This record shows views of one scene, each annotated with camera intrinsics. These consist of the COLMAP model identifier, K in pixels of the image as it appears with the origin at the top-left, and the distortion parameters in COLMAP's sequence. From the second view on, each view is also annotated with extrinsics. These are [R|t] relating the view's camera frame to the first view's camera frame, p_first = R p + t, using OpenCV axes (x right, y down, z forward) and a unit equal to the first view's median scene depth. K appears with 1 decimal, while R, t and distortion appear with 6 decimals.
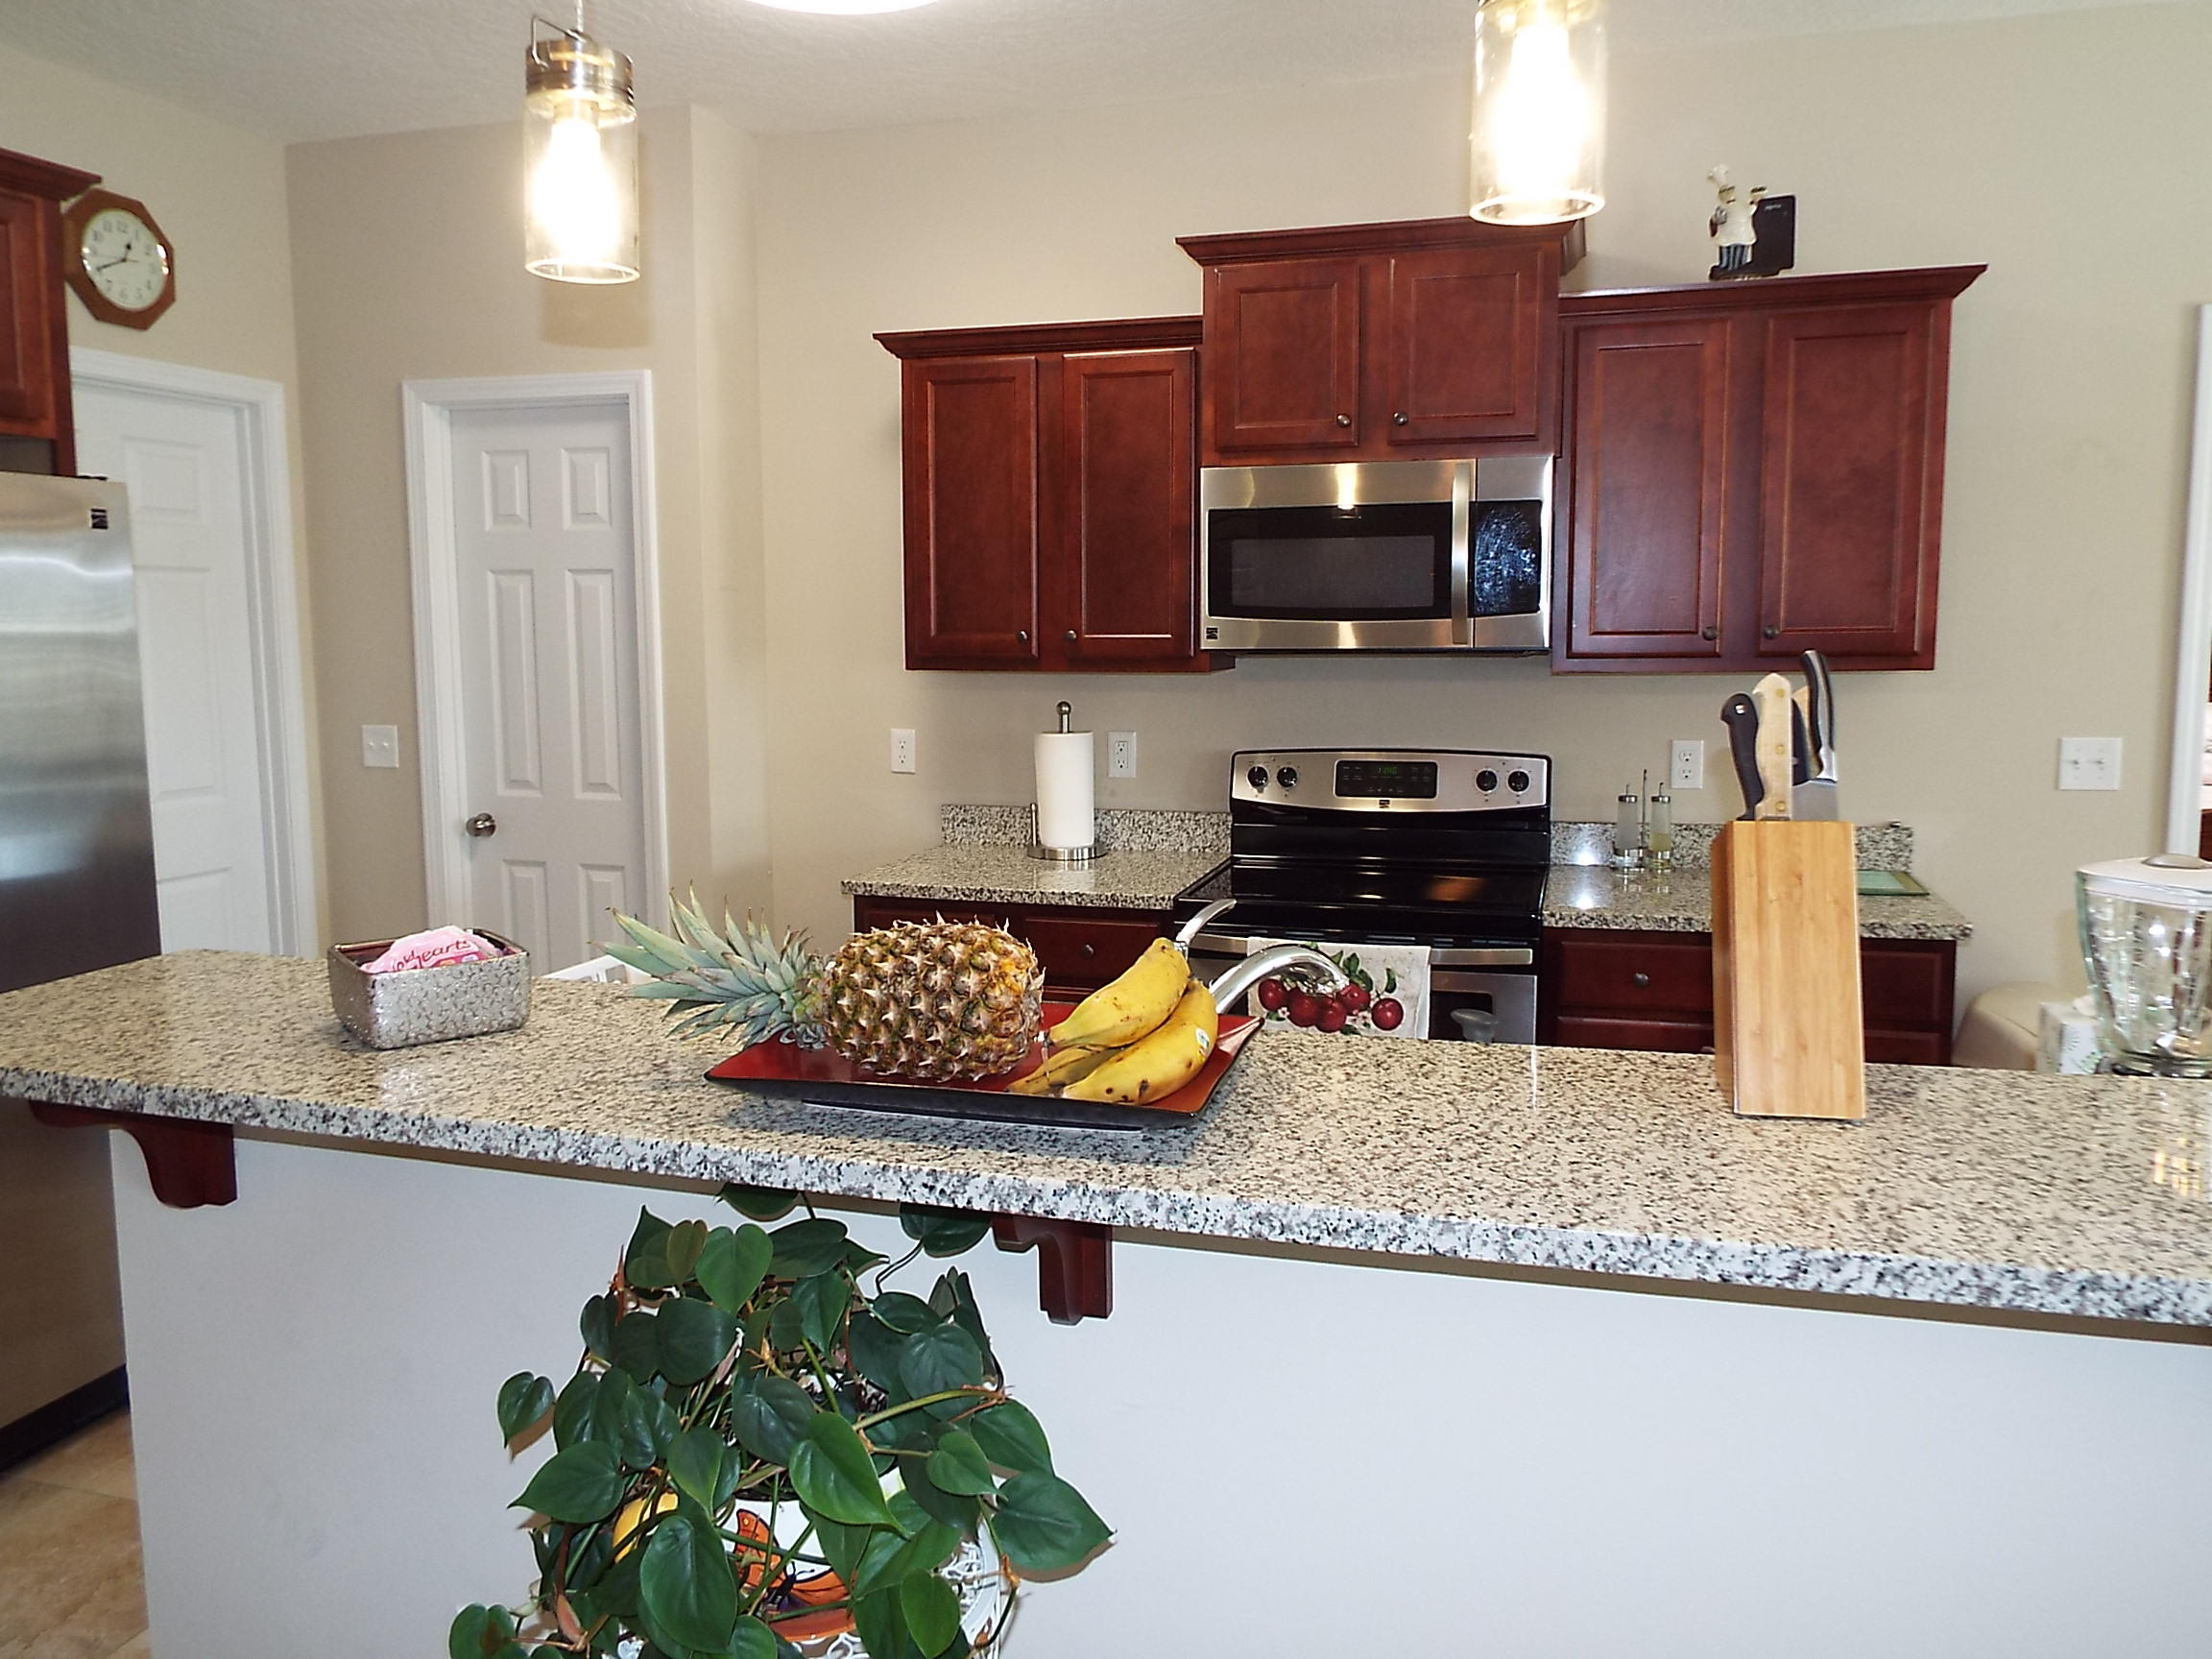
lens RADIAL K [[1610.9, 0, 1105.1], [0, 1610.9, 825.9], [0, 0, 1]] dist [0.000684, -0.004661]
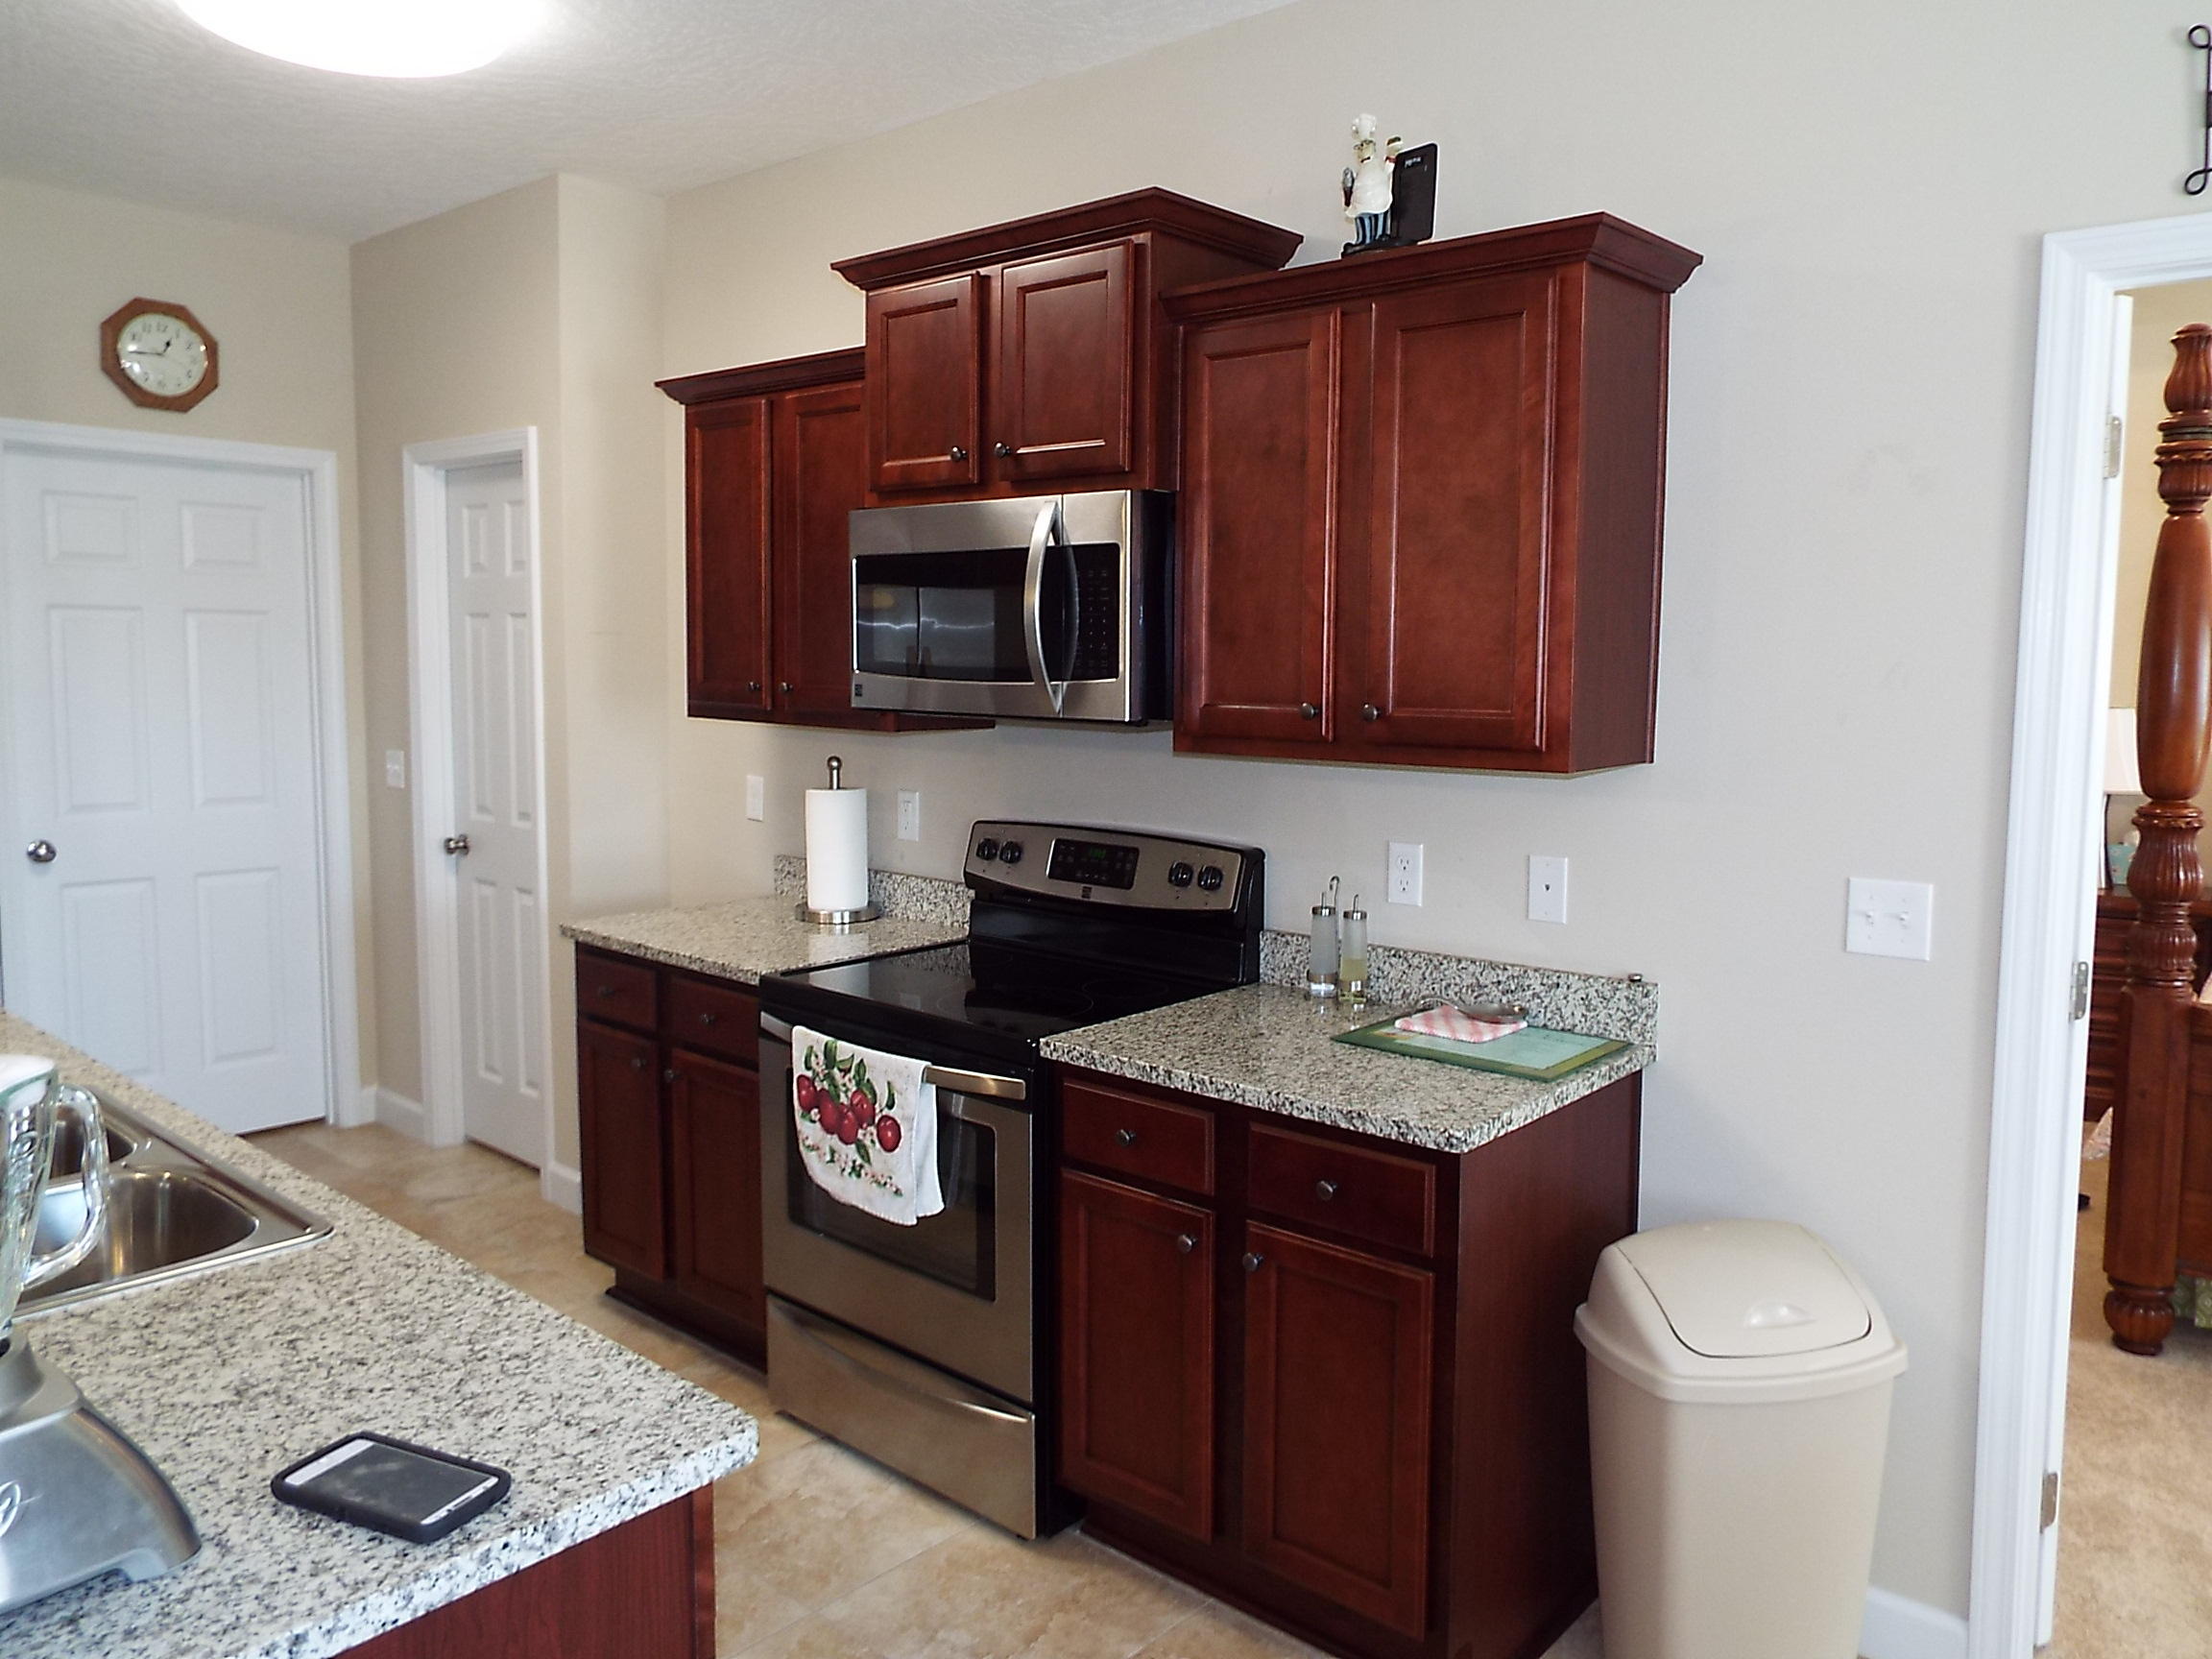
lens RADIAL K [[1610.9, 0, 1084.2], [0, 1610.9, 824.4], [0, 0, 1]] dist [0.000684, -0.004661]
pose [[0.902899, 0.063923, -0.425074, 0.563799], [-0.074876, 0.997151, -0.009092, -0.044210], [0.423282, 0.040037, 0.905113, 0.225071]]
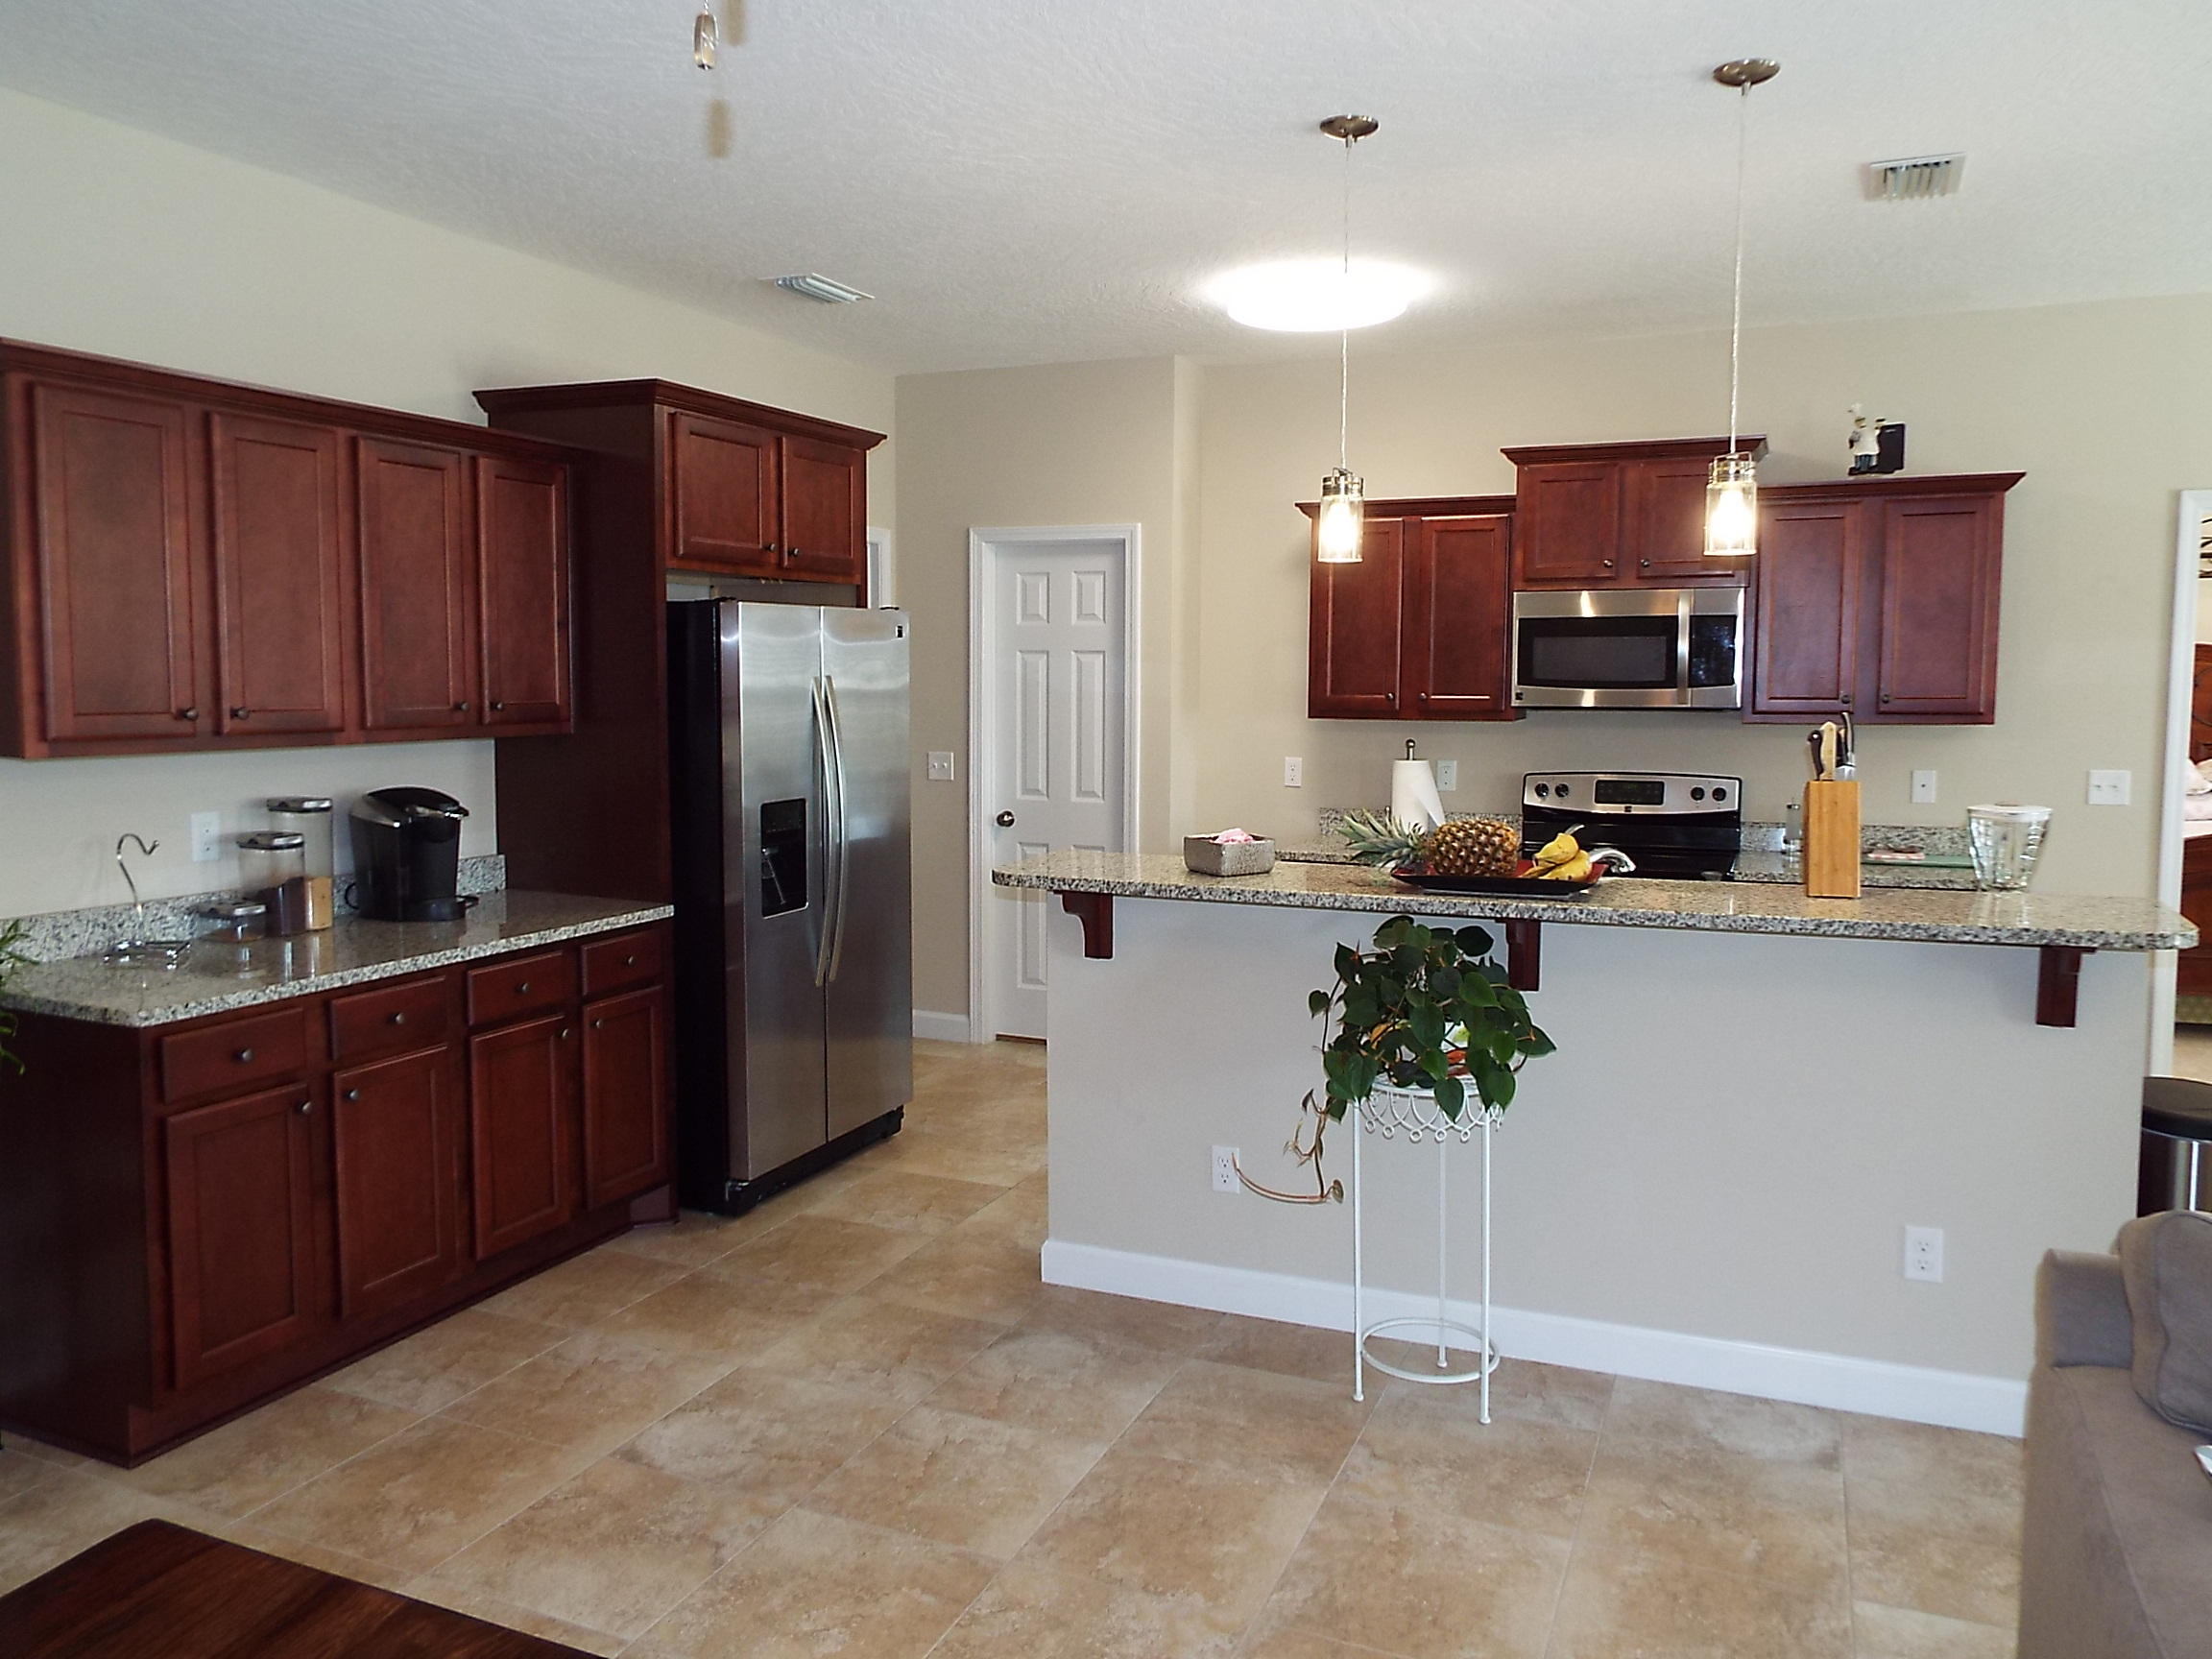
lens RADIAL K [[1610.9, 0, 1102.3], [0, 1610.9, 844.9], [0, 0, 1]] dist [0.000684, -0.004661]
pose [[0.993354, 0.017544, -0.113751, -0.151857], [-0.019702, 0.999646, -0.017874, 0.059758], [0.113397, 0.019996, 0.993348, -0.589603]]
